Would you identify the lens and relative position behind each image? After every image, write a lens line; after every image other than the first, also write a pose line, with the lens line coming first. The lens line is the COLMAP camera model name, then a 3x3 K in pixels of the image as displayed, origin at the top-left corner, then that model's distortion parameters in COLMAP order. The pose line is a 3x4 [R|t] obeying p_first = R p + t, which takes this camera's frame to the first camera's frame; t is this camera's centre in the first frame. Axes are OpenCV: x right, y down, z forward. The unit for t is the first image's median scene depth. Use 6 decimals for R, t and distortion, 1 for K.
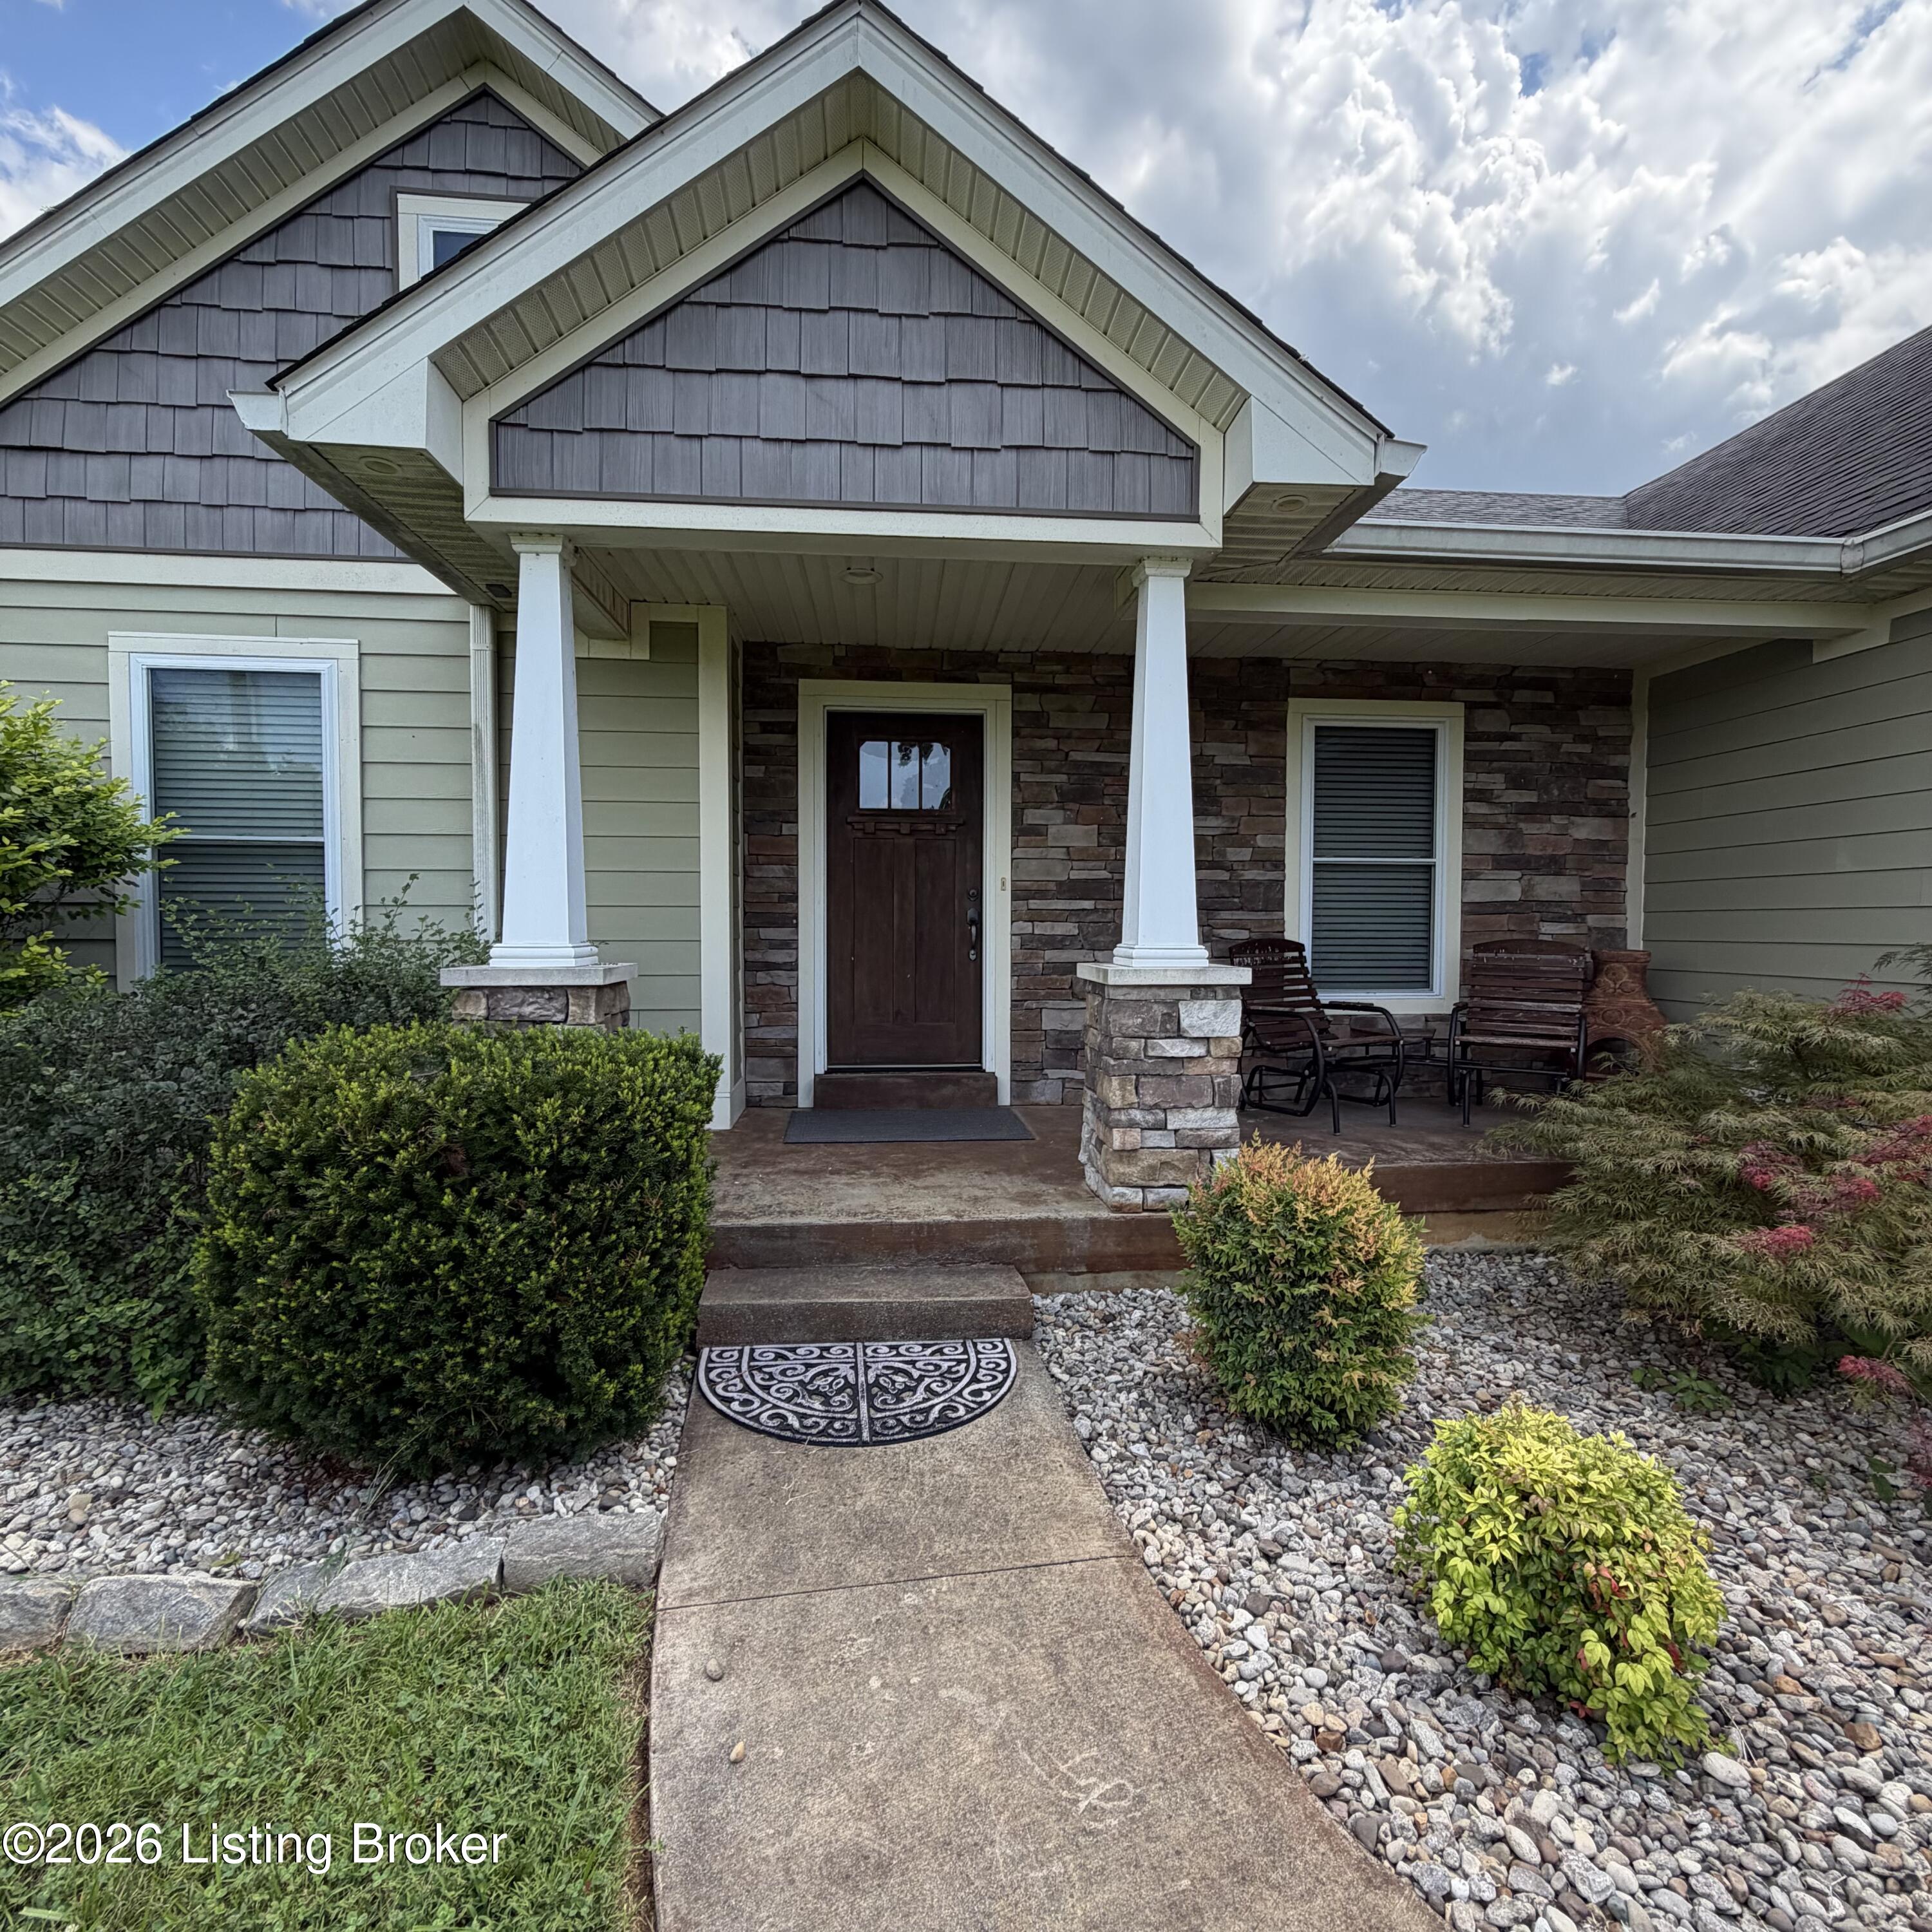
lens RADIAL K [[1031.6, 0, 964.2], [0, 1031.6, 969.9], [0, 0, 1]] dist [-0.000047, 0.000889]
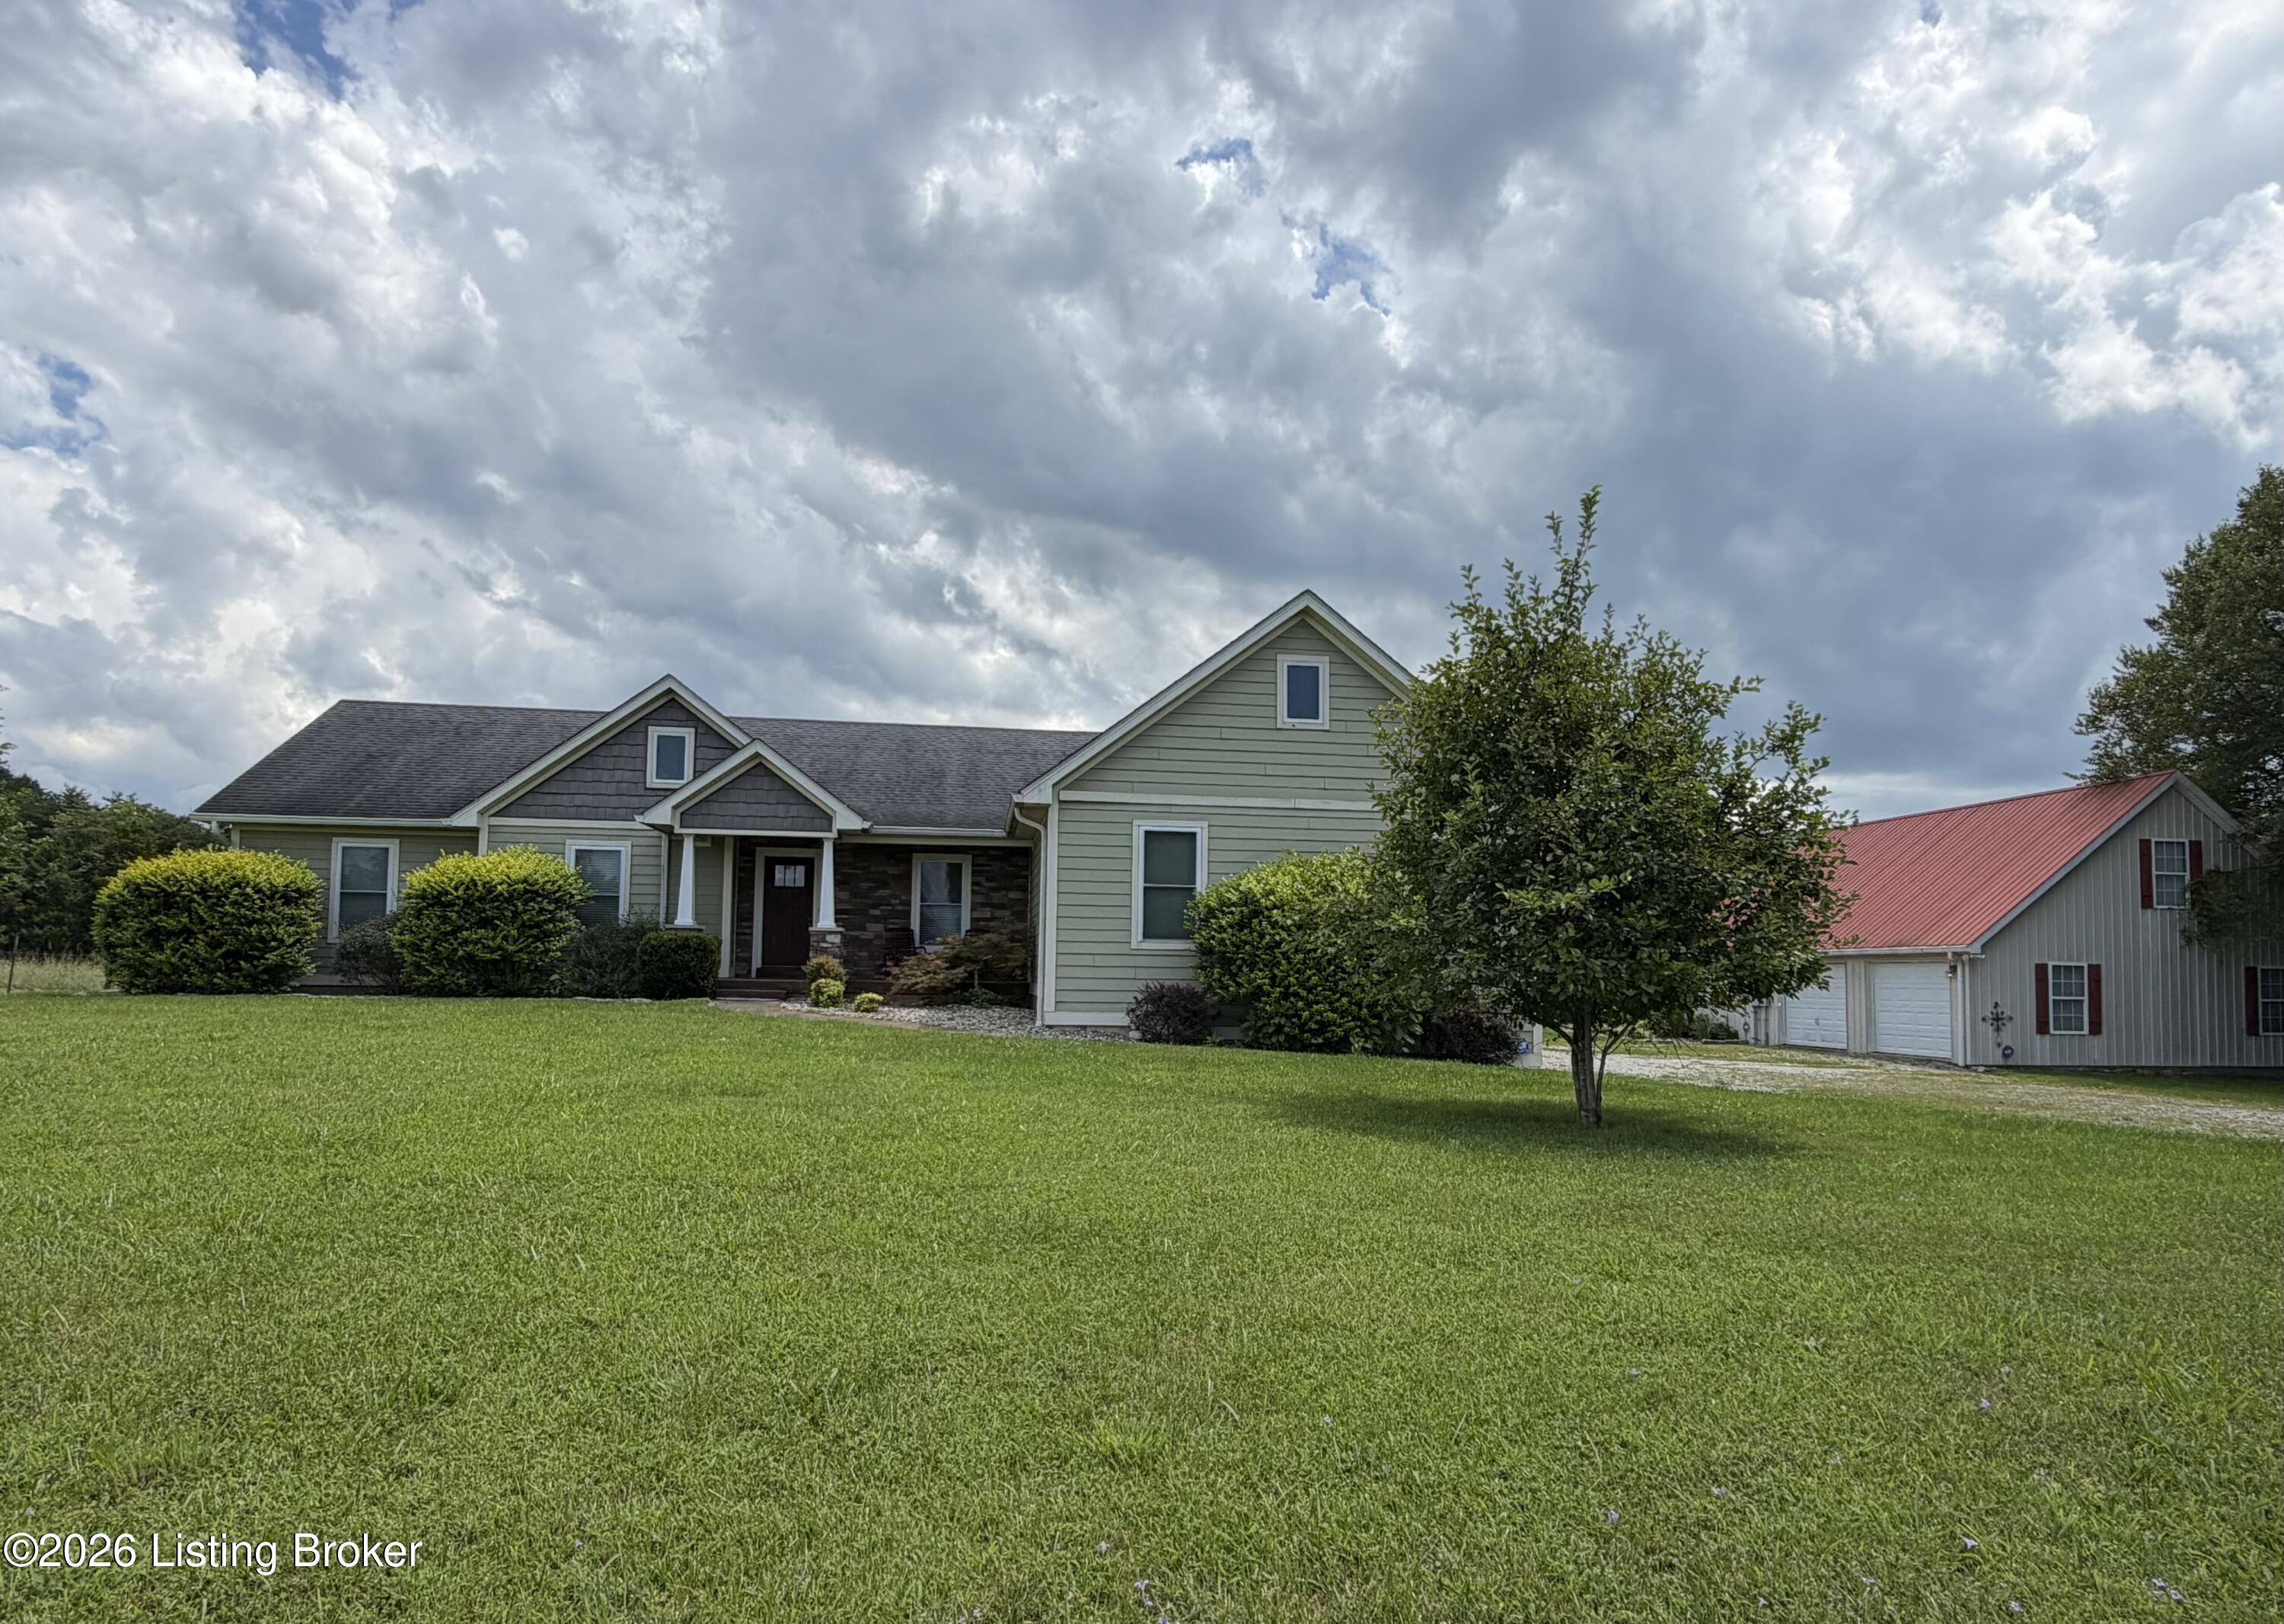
lens RADIAL K [[1335.7, 0, 1173.9], [0, 1335.7, 907.4], [0, 0, 1]] dist [0.001873, 0.000088]
pose [[0.998529, 0.012628, 0.052737, 0.976691], [-0.007599, 0.995496, -0.094500, 0.312007], [-0.053693, 0.093960, 0.994127, -3.393954]]
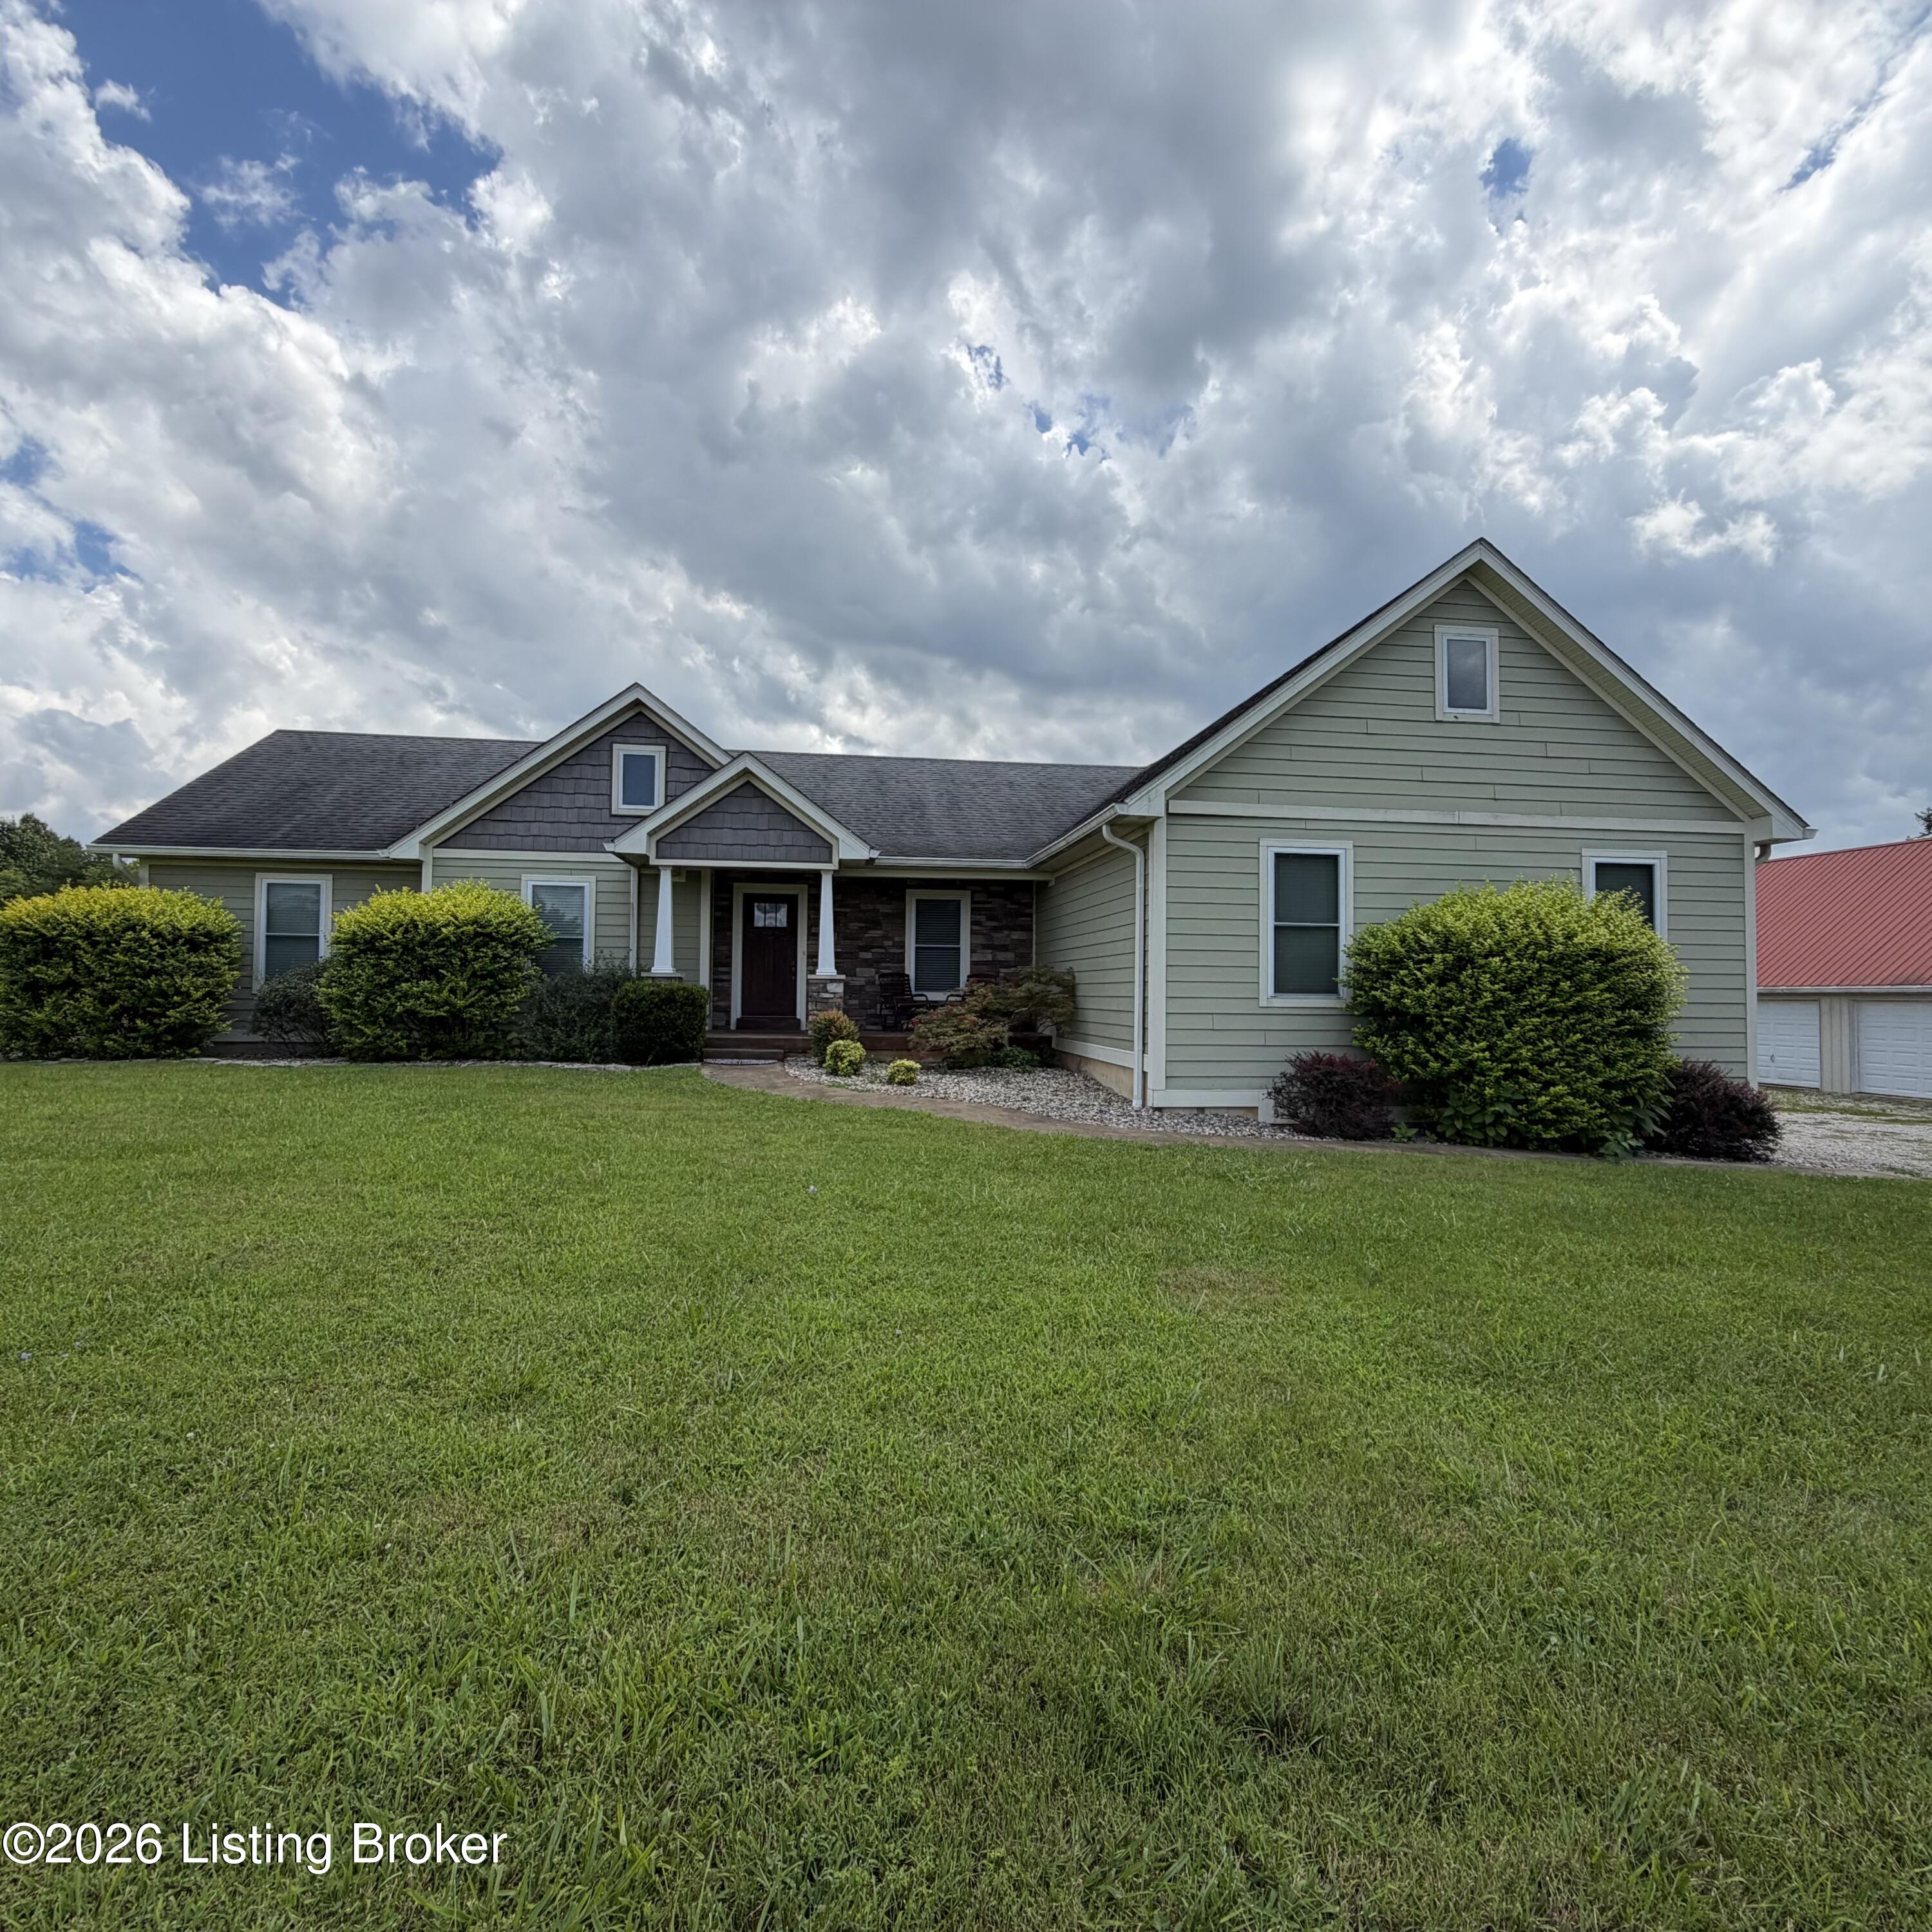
lens RADIAL K [[1031.6, 0, 964.2], [0, 1031.6, 969.9], [0, 0, 1]] dist [-0.000047, 0.000889]
pose [[0.999115, 0.007652, 0.041363, 0.385172], [-0.004889, 0.997775, -0.066486, 0.161500], [-0.041779, 0.066225, 0.996930, -1.990199]]
